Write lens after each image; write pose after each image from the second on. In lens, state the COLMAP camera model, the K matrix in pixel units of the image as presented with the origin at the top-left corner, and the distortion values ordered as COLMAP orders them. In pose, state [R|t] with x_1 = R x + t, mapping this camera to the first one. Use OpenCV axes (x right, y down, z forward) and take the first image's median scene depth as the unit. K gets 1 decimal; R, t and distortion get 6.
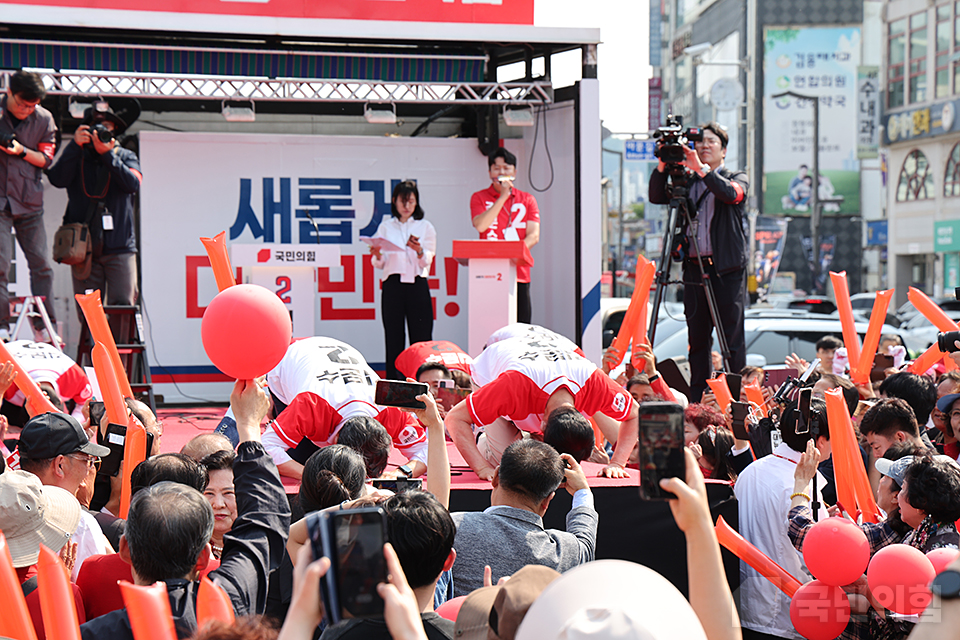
lens RADIAL K [[2859.0, 0, 495.3], [0, 2859.0, 323.9], [0, 0, 1]] dist [0.818695, -0.219432]
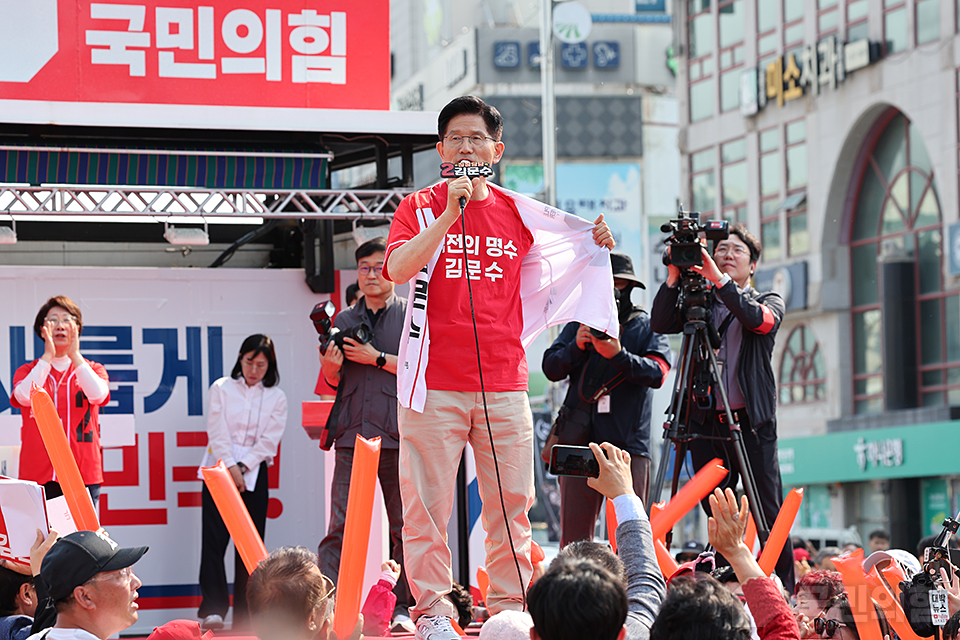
lens RADIAL K [[4452.0, 0, 480.0], [0, 4452.0, 320.0], [0, 0, 1]] dist [0.665443, 6.677659]
pose [[0.994696, -0.010813, 0.102287, -0.077521], [0.017949, 0.997449, -0.069094, 0.026049], [-0.101279, 0.070564, 0.992352, -0.110912]]
